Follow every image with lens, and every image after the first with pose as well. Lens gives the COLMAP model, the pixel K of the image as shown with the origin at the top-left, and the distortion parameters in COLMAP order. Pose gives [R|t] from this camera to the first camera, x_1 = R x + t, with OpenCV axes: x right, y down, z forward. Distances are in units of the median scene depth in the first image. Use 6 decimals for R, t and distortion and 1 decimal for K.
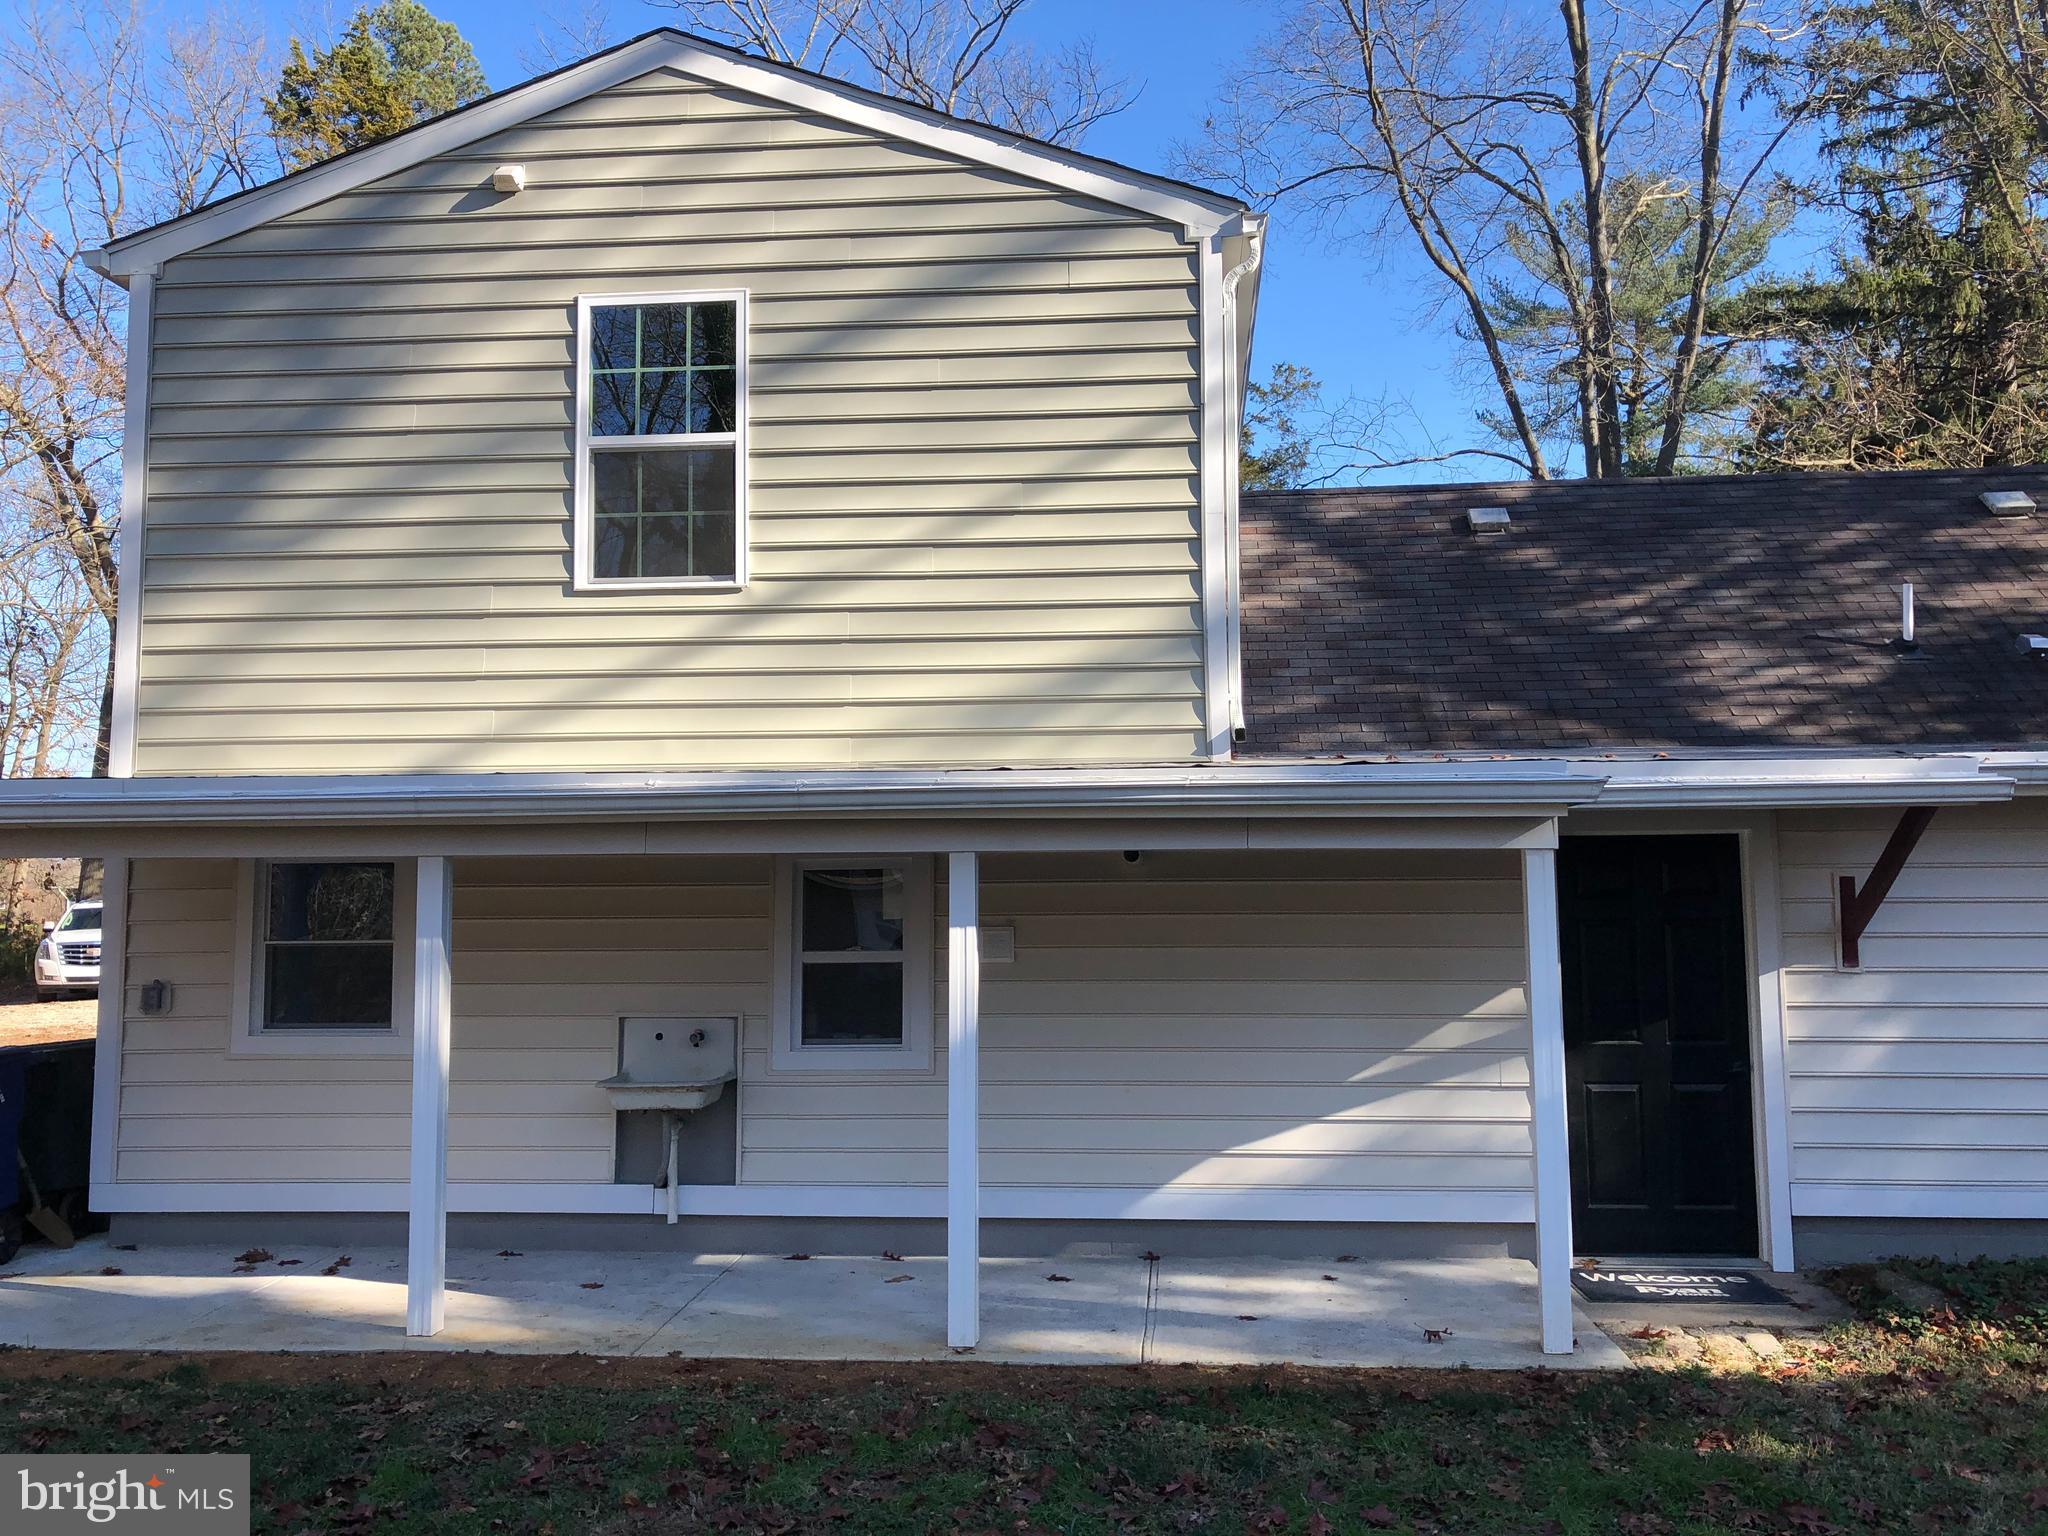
lens RADIAL K [[1666.4, 0, 1024.0], [0, 1666.4, 768.0], [0, 0, 1]] dist [0.062979, -0.098392]
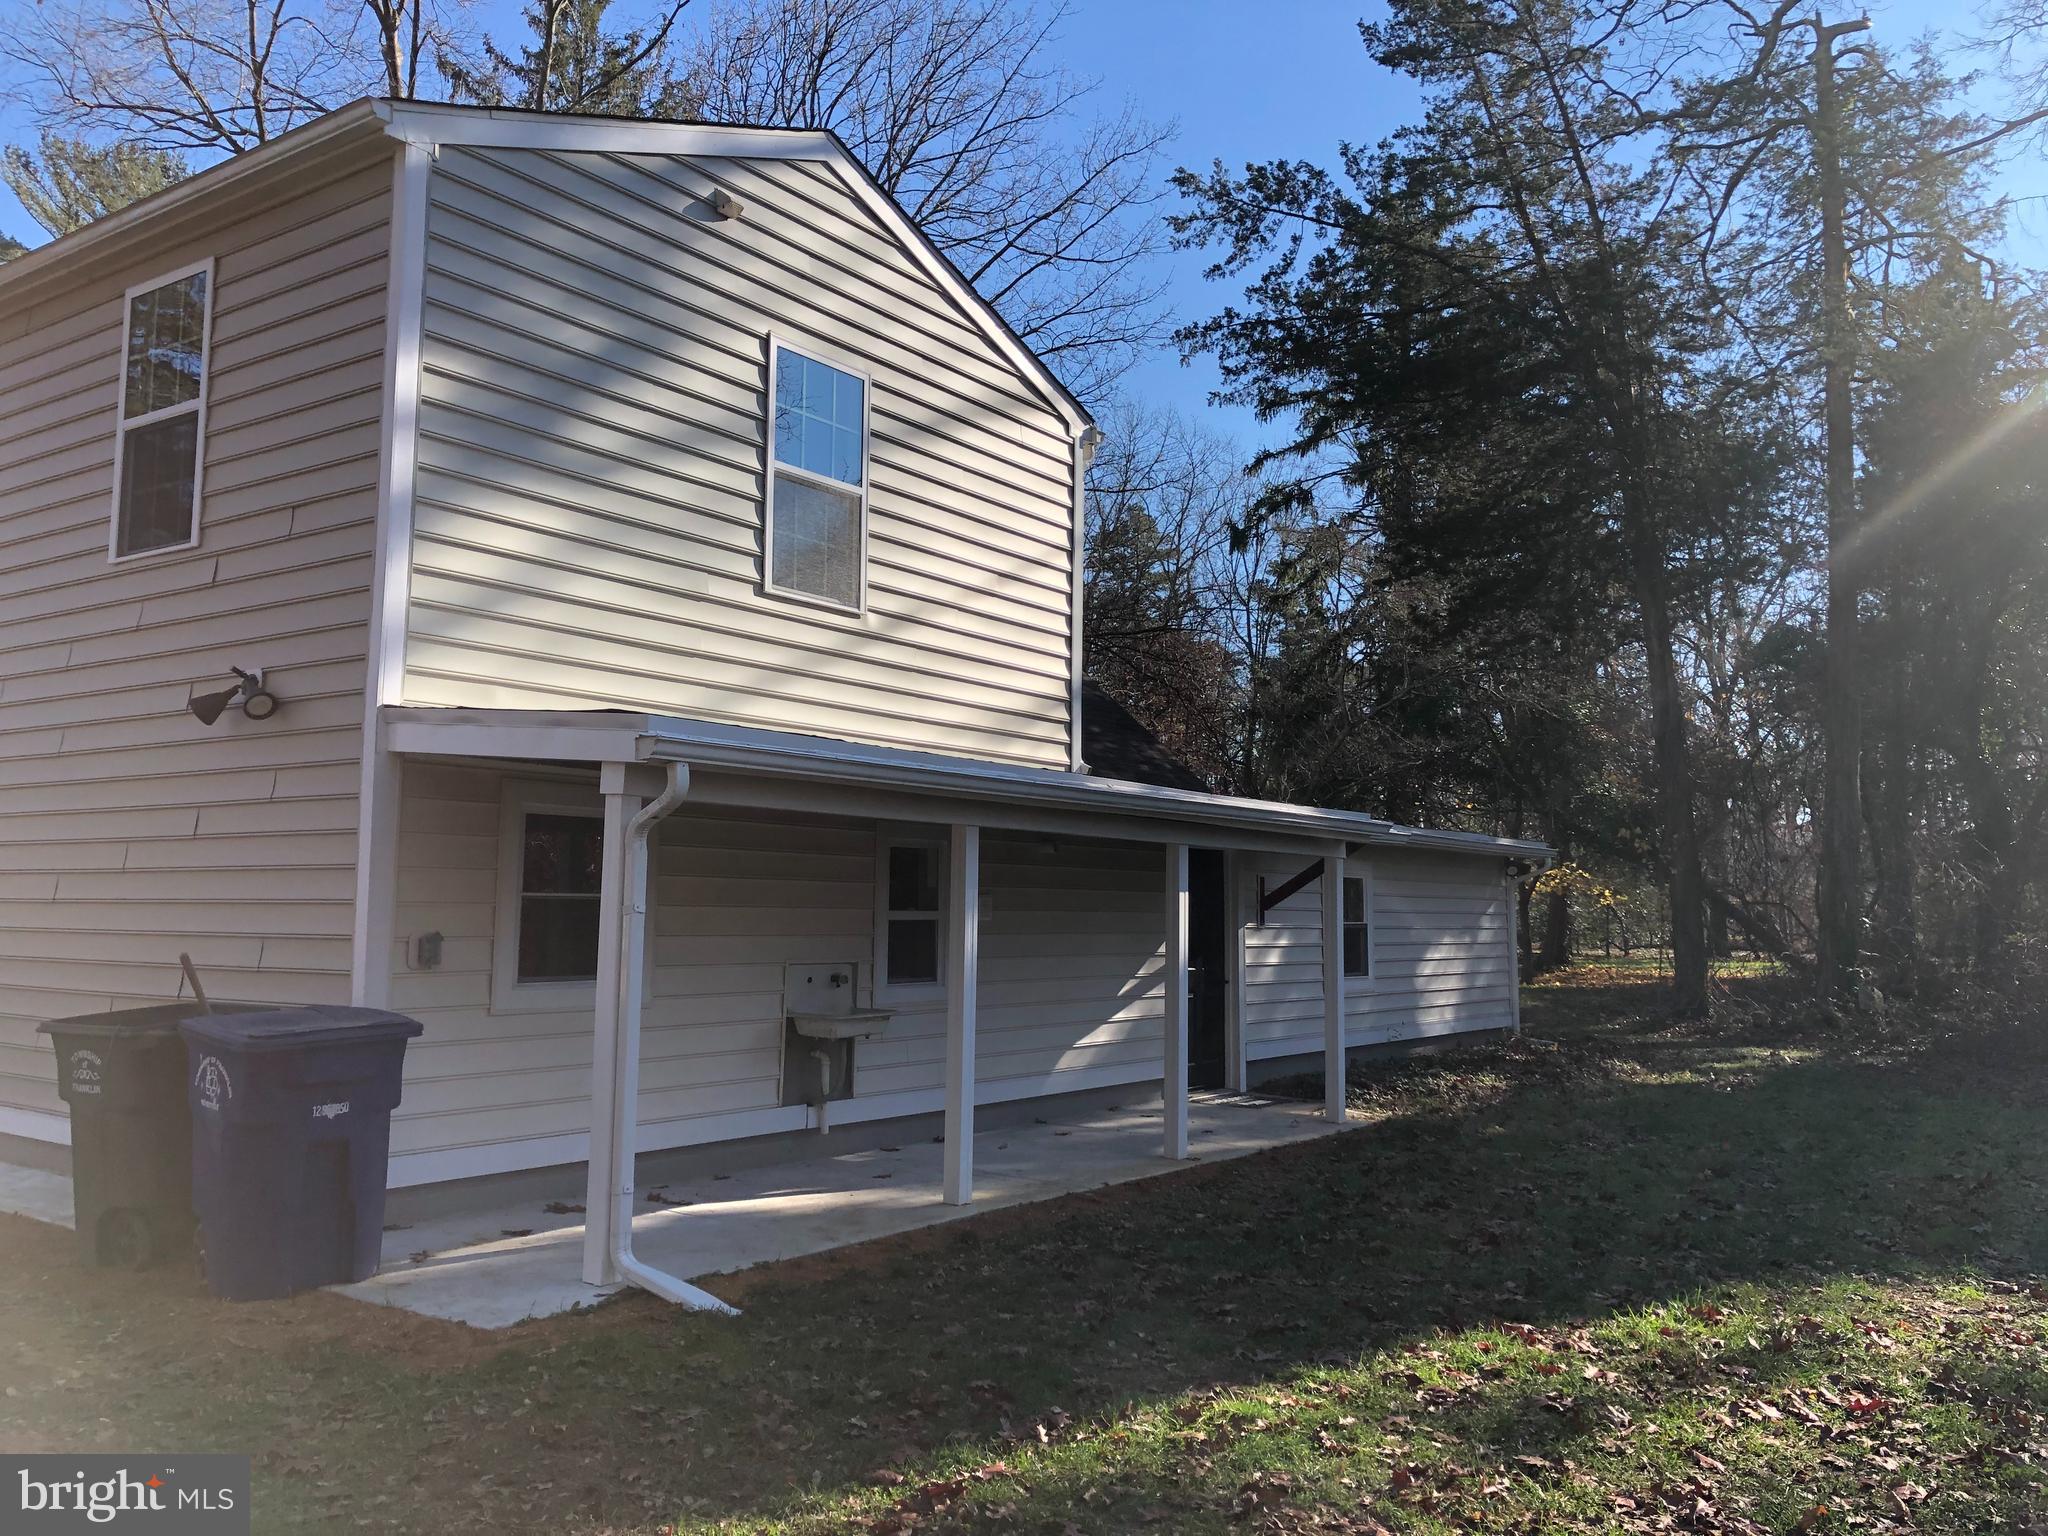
lens RADIAL K [[1667.7, 0, 1024.0], [0, 1667.7, 768.0], [0, 0, 1]] dist [0.023032, -0.005496]
pose [[0.508716, 0.088409, 0.856383, -1.135965], [-0.090335, 0.994704, -0.049027, 0.052645], [-0.856182, -0.052421, 0.514008, 0.258237]]
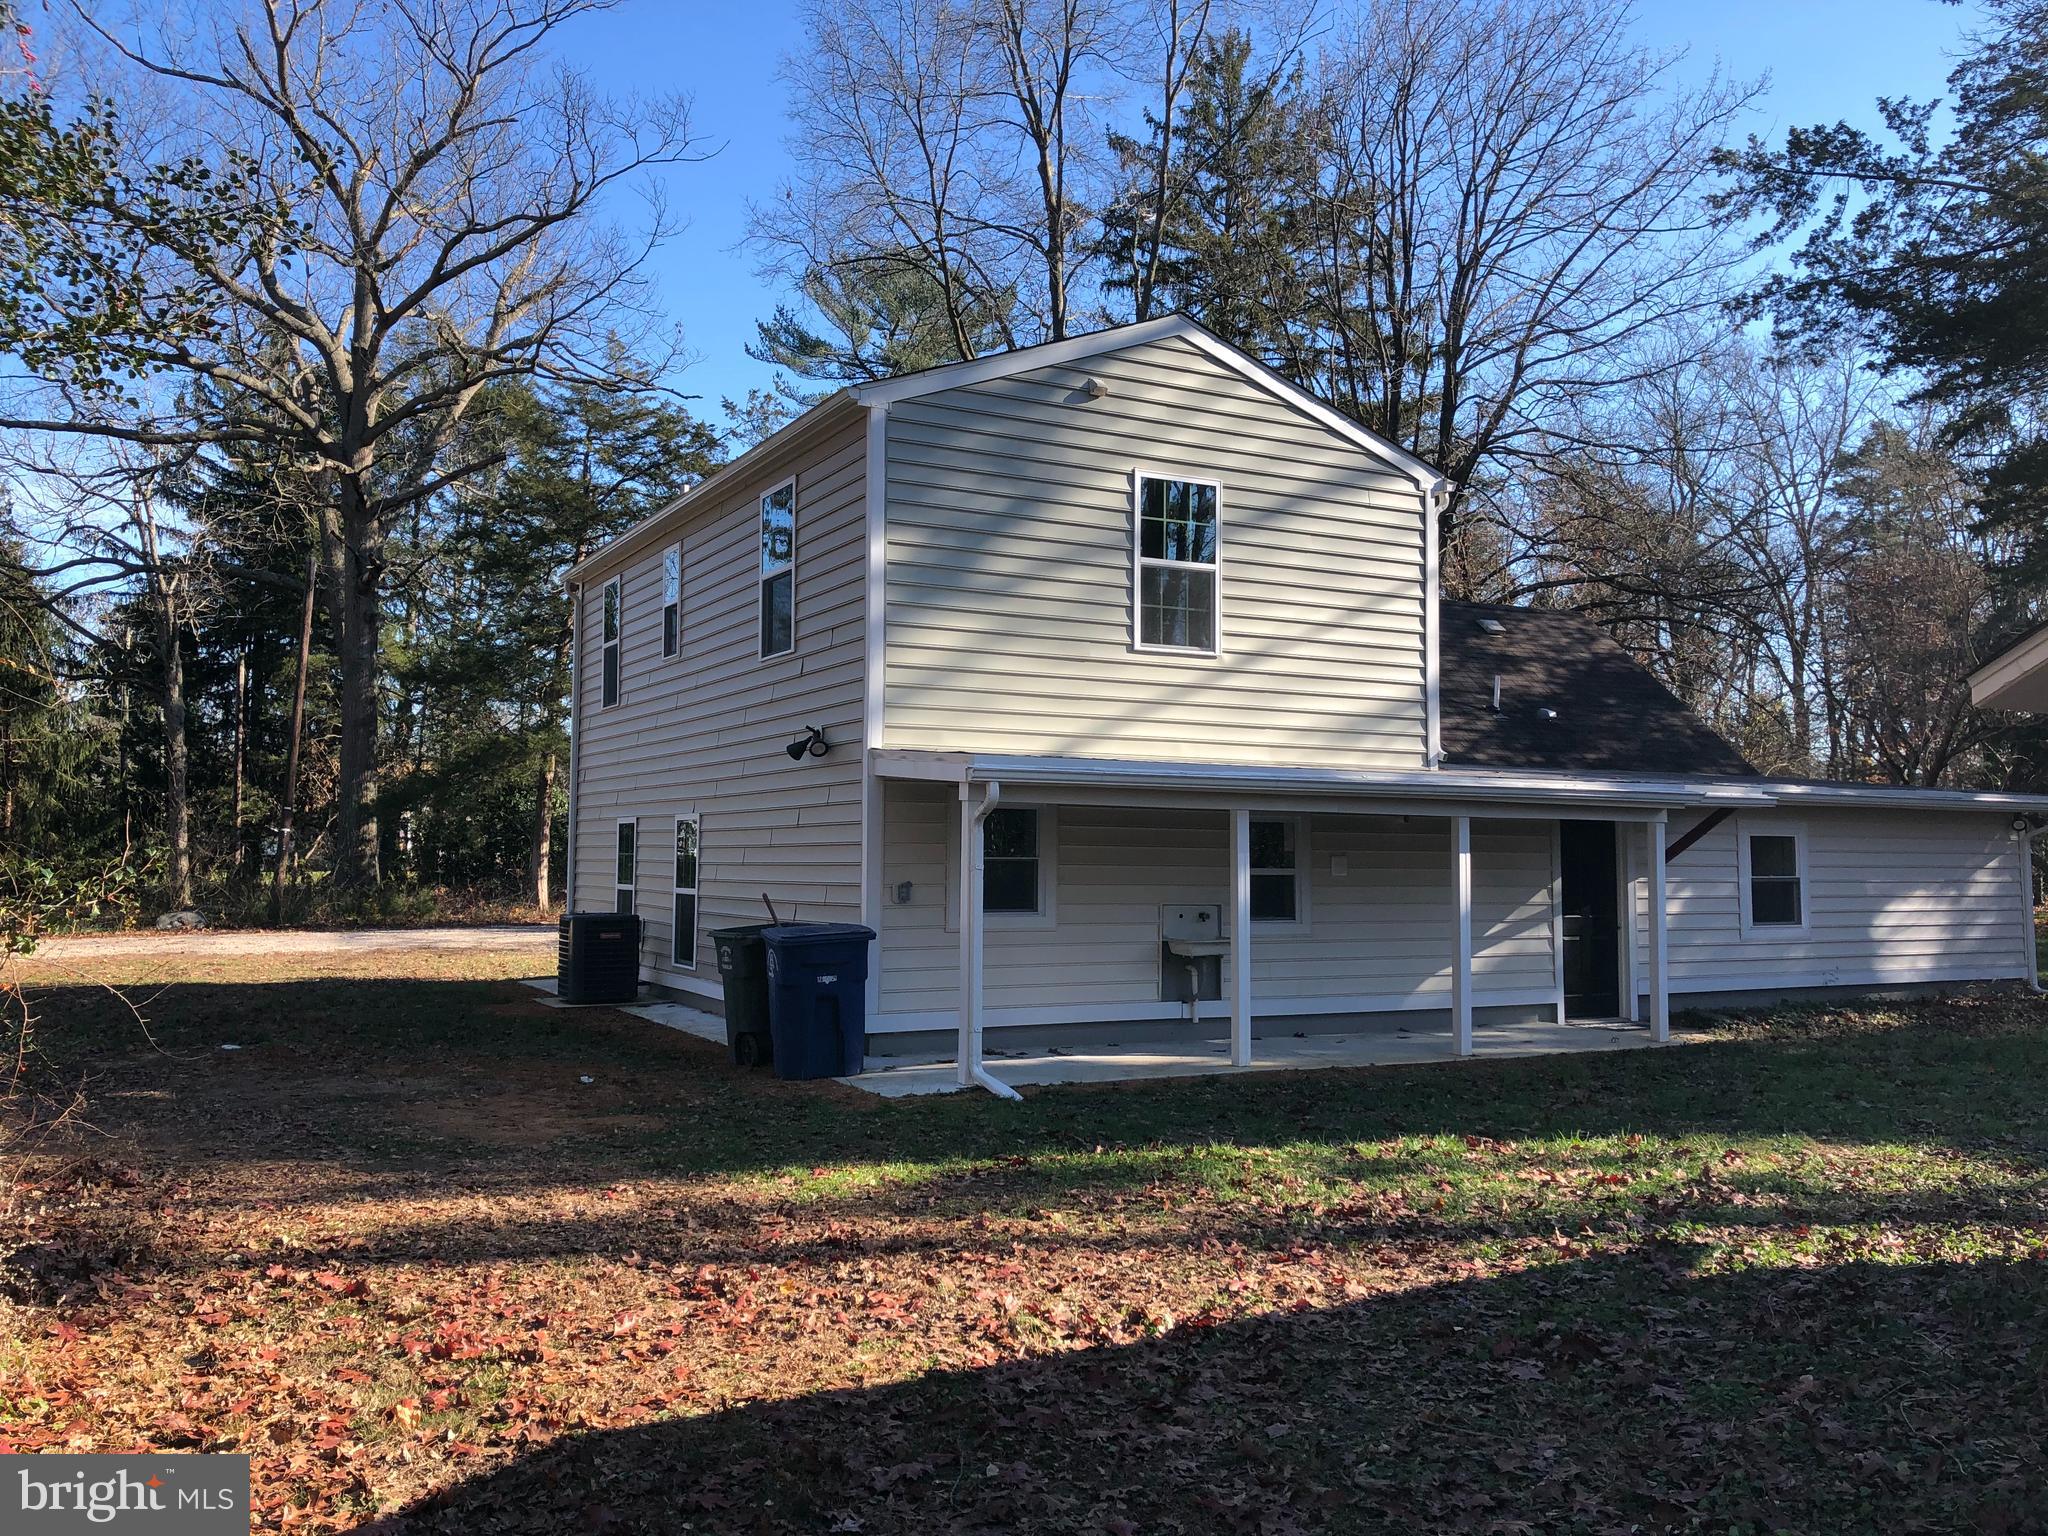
lens RADIAL K [[1663.4, 0, 1001.9], [0, 1663.4, 760.0], [0, 0, 1]] dist [0.110308, -0.217749]
pose [[0.841514, 0.045517, 0.538314, -1.258859], [-0.057535, 0.998328, 0.005527, 0.001858], [-0.537163, -0.035623, 0.842726, -0.324275]]
